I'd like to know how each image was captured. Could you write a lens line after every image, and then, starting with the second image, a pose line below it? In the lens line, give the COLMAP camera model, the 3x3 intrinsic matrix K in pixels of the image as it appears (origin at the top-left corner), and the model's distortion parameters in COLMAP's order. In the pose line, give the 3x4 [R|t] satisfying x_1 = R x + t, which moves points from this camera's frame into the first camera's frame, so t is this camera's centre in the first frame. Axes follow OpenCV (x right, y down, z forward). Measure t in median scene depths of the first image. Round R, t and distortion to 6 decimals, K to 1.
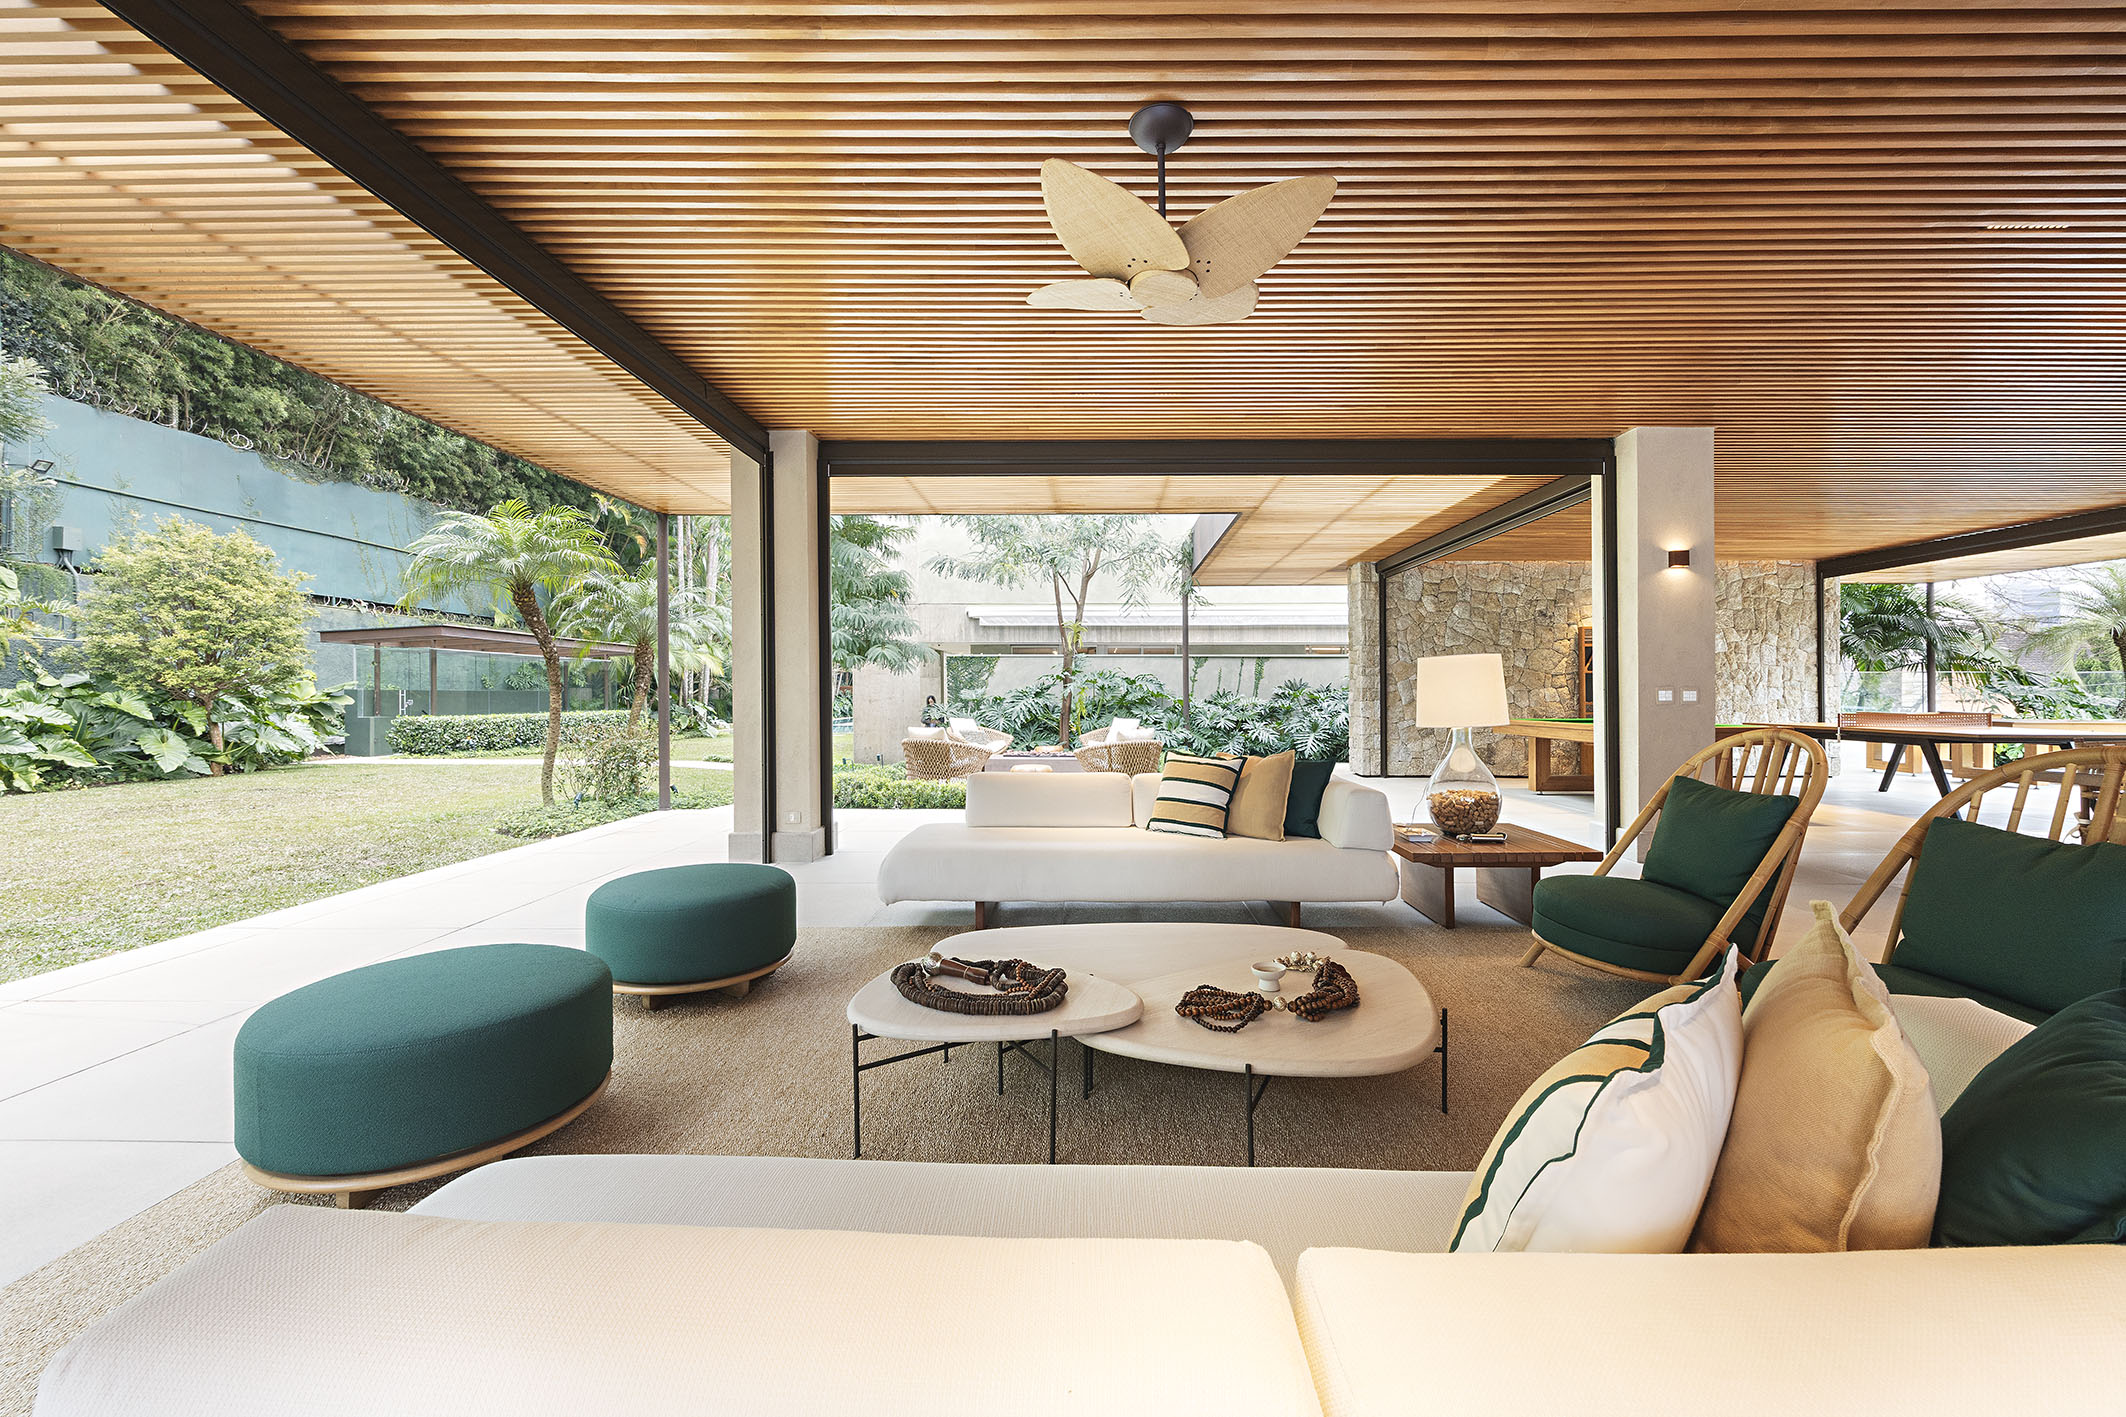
lens RADIAL K [[823.9, 0, 1099.9], [0, 823.9, 702.4], [0, 0, 1]] dist [-0.001800, -0.000033]
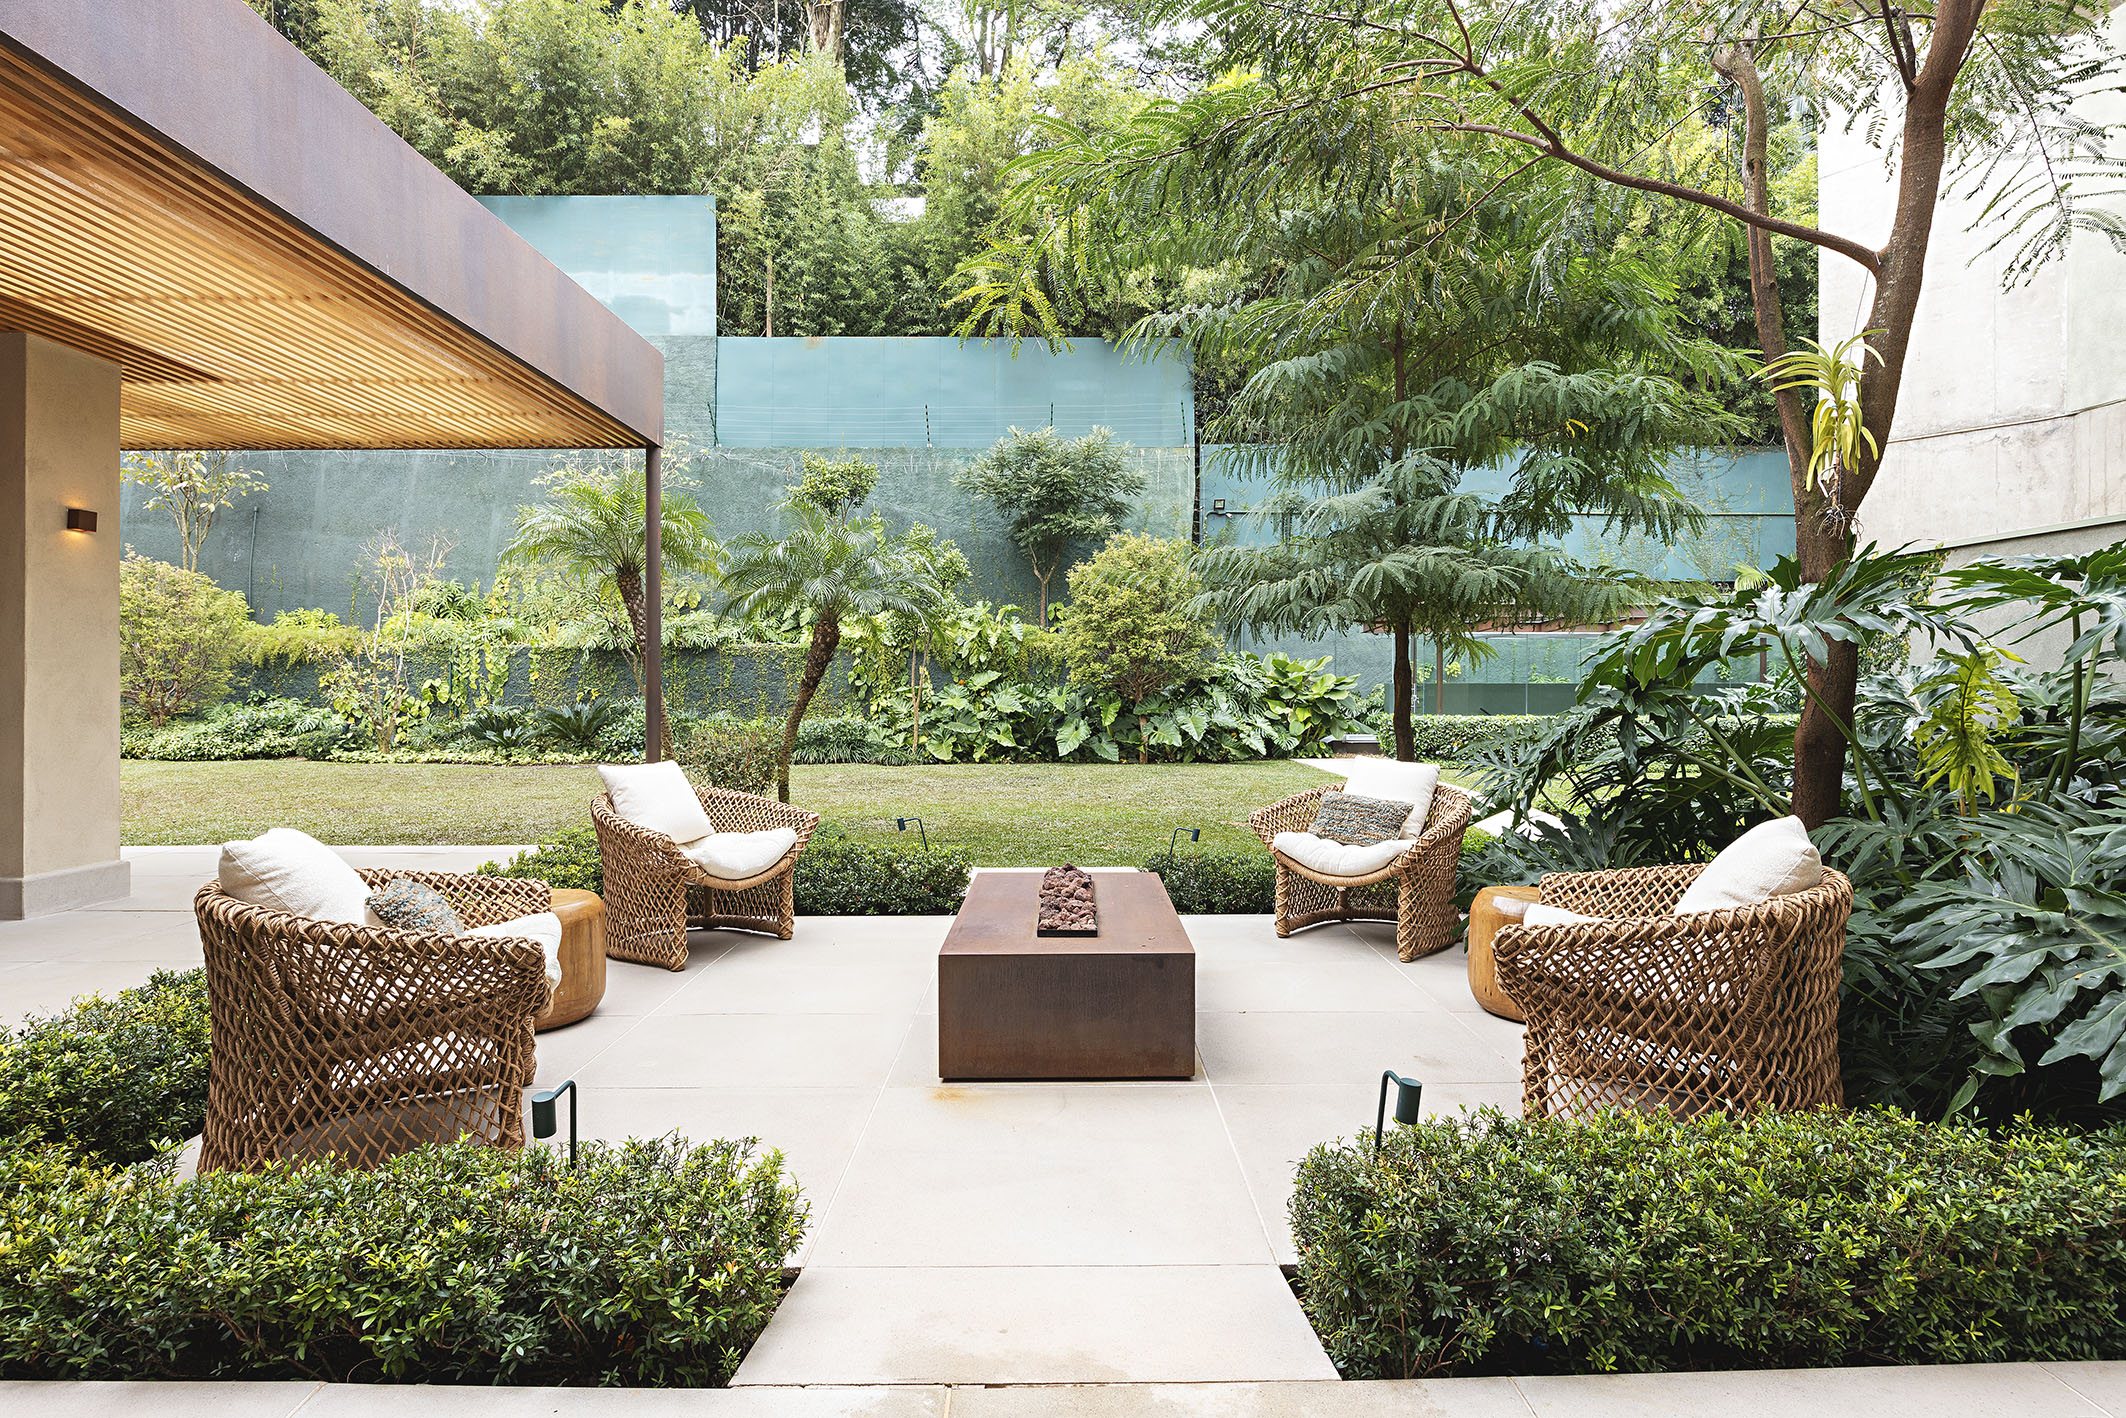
lens RADIAL K [[1007.6, 0, 1063.0], [0, 1007.6, 709.0], [0, 0, 1]] dist [-0.020631, 0.000264]
pose [[0.031630, 0.020316, -0.999293, 0.283444], [-0.009346, 0.999756, 0.020030, -0.010256], [0.999456, 0.008706, 0.031812, 1.000243]]
